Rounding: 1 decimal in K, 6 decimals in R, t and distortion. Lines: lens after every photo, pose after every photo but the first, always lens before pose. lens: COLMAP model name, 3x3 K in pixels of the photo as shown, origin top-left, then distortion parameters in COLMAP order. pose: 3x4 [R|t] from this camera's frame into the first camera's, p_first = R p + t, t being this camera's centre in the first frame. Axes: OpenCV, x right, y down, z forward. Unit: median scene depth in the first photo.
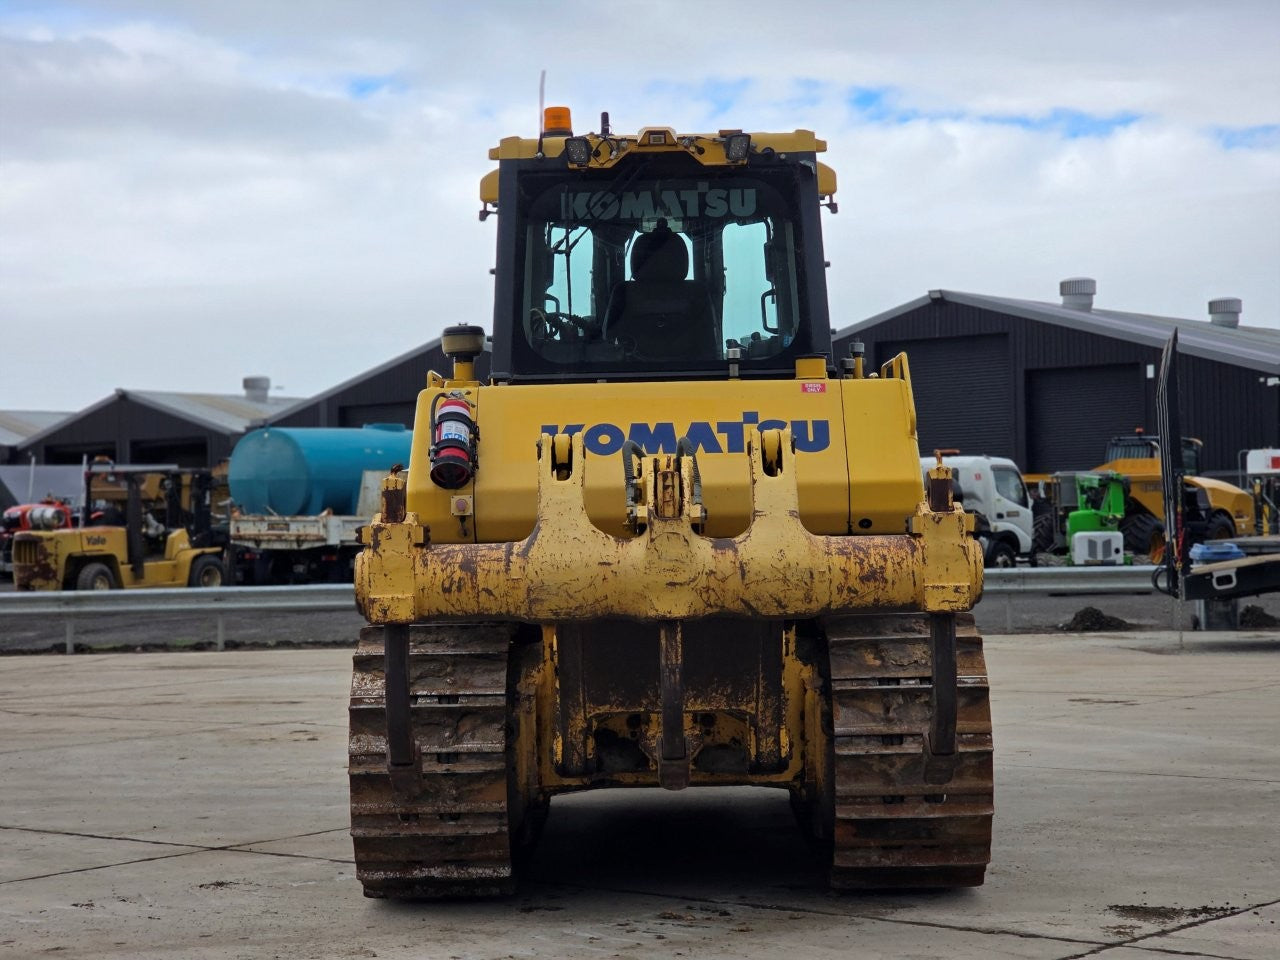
lens RADIAL K [[2493.5, 0, 640.0], [0, 2493.5, 480.0], [0, 0, 1]] dist [-0.880601, 17.486157]
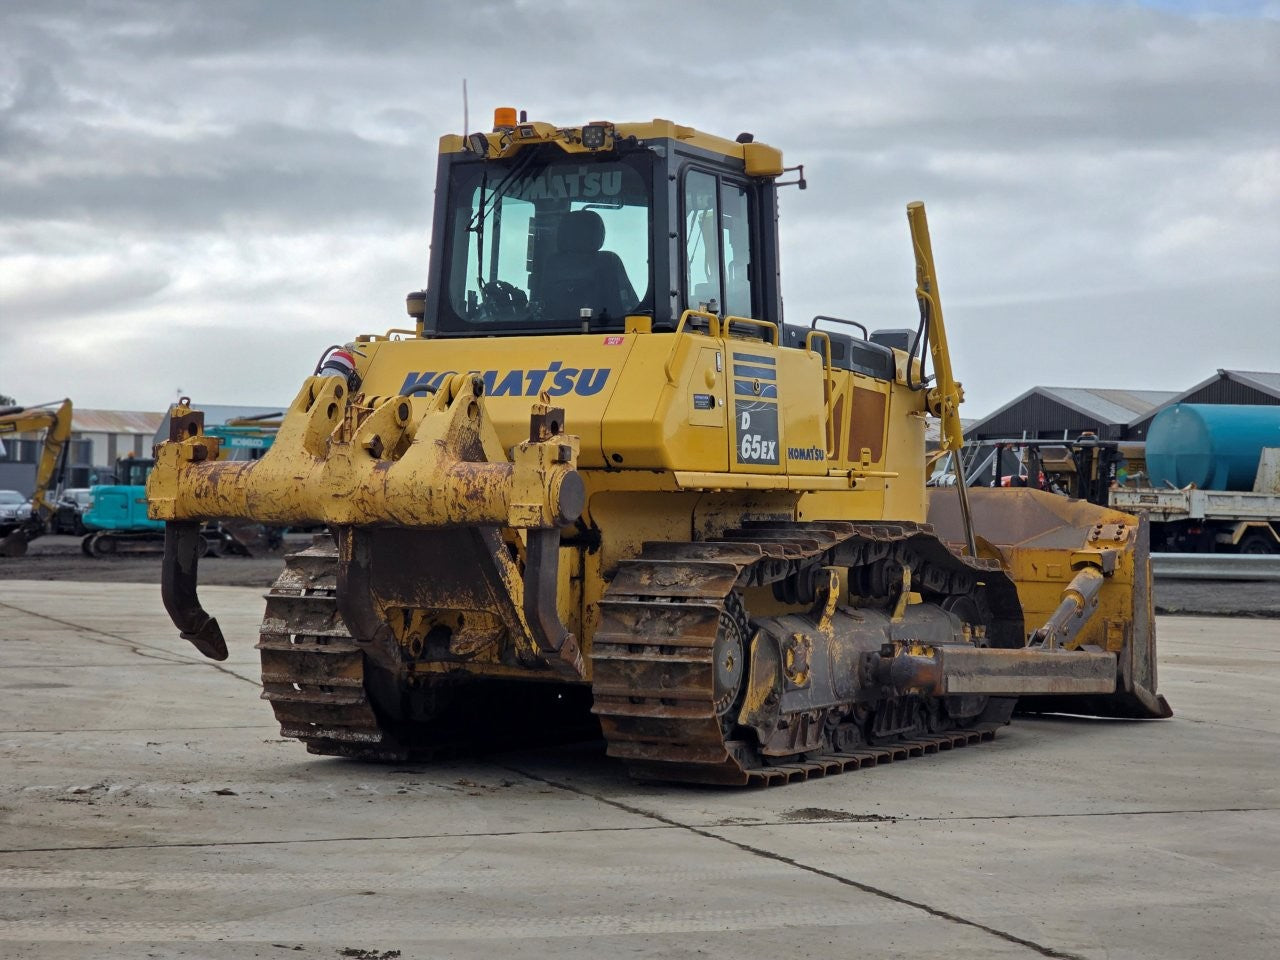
lens RADIAL K [[2493.5, 0, 640.0], [0, 2493.5, 480.0], [0, 0, 1]] dist [-0.880601, 17.486157]
pose [[0.878545, 0.028600, -0.476802, 0.647095], [-0.025512, 0.999591, 0.012952, 0.012409], [0.476978, 0.000786, 0.878915, -0.009605]]
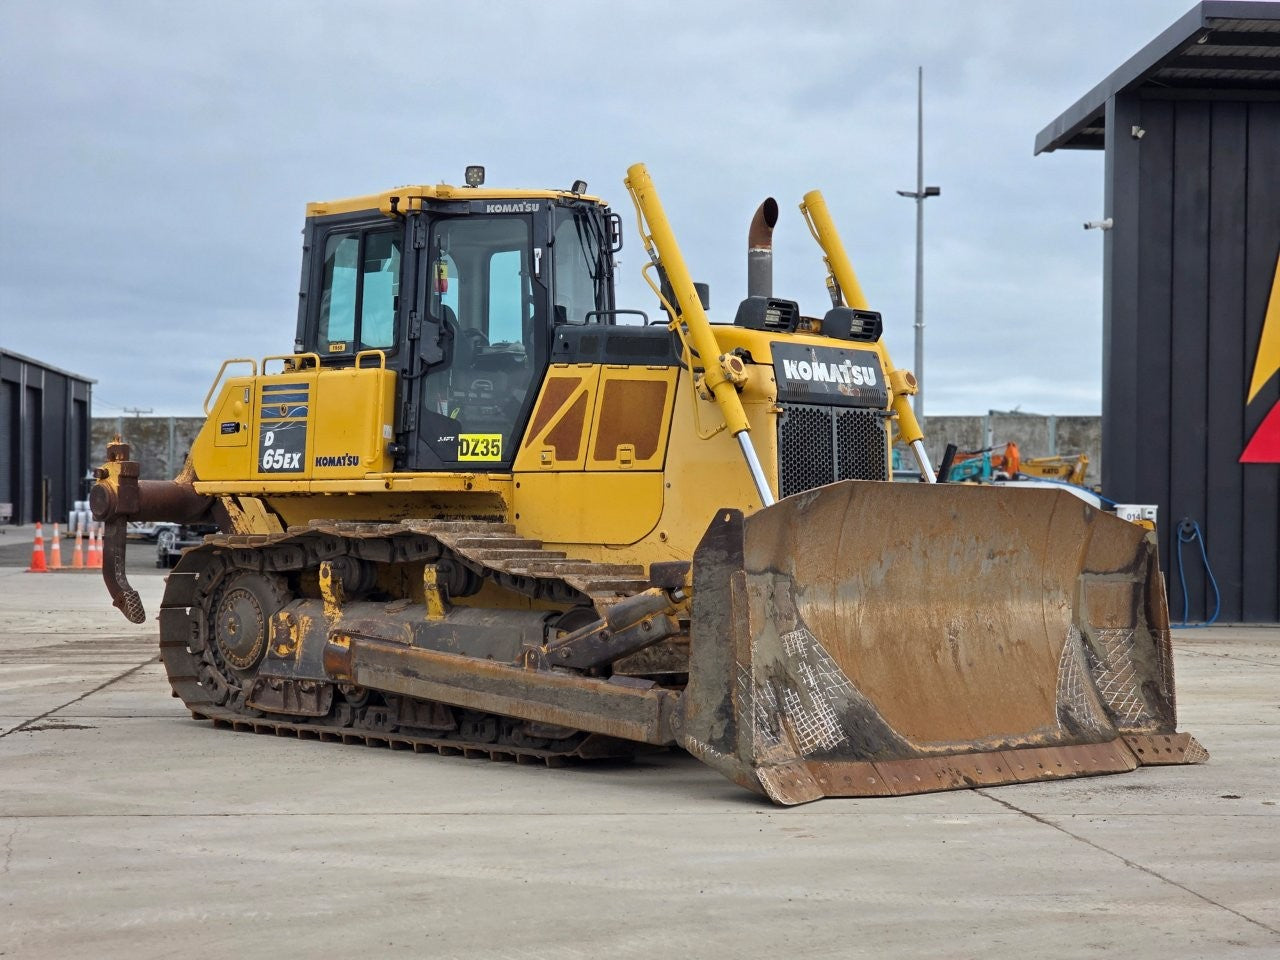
lens RADIAL K [[2493.5, 0, 640.0], [0, 2493.5, 480.0], [0, 0, 1]] dist [-0.880601, 17.486157]
pose [[-0.698786, 0.008297, -0.715283, 1.031784], [0.019488, 0.999782, -0.007441, 0.038736], [0.715066, -0.019139, -0.698795, 2.285387]]
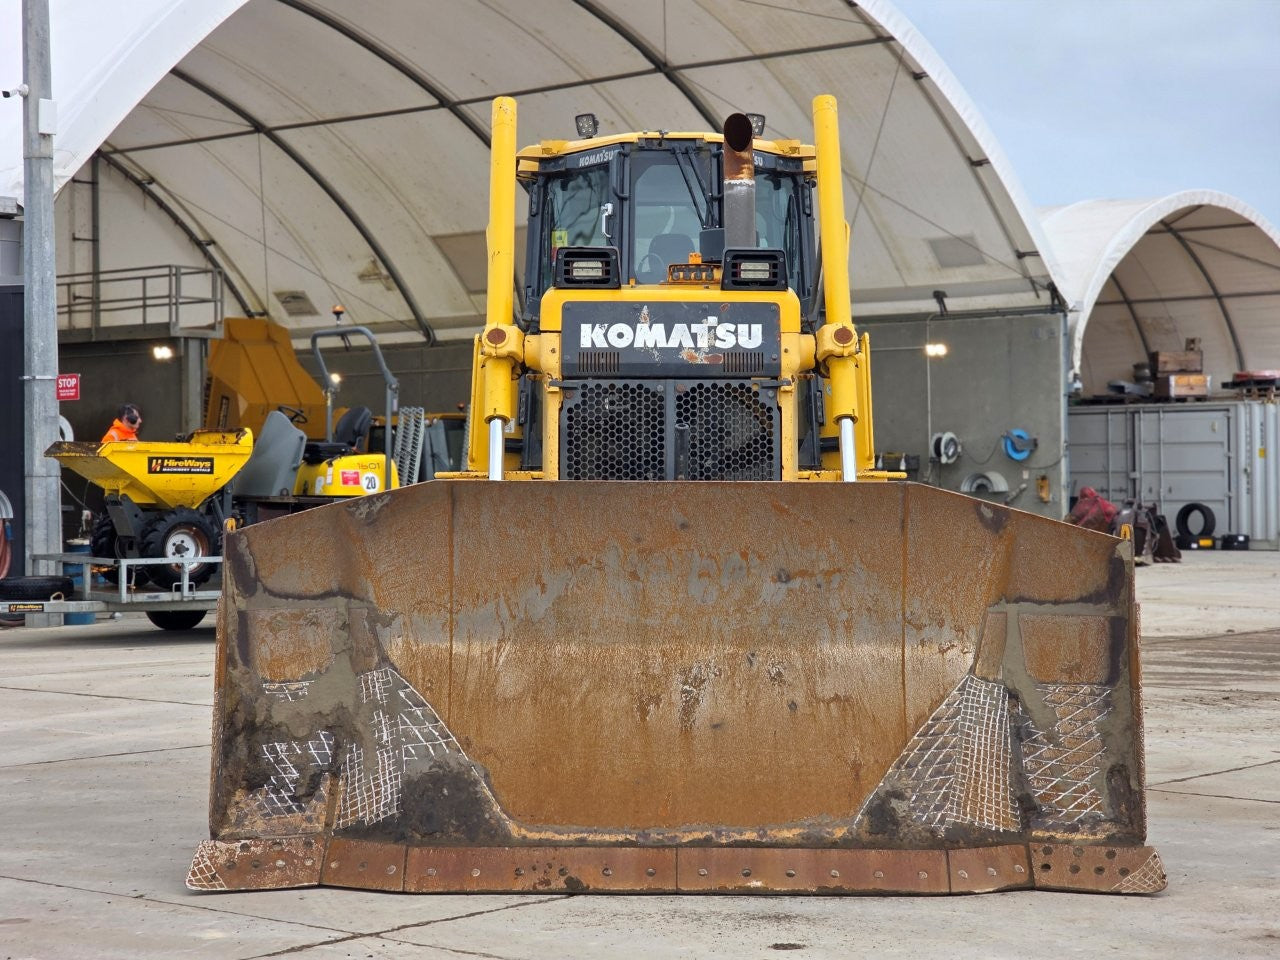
lens RADIAL K [[2493.5, 0, 640.0], [0, 2493.5, 480.0], [0, 0, 1]] dist [-0.880601, 17.486157]
pose [[-0.999566, 0.029465, -0.000412, 0.090055], [0.029467, 0.999293, -0.023331, 0.054870], [-0.000276, -0.023333, -0.999728, 2.438467]]
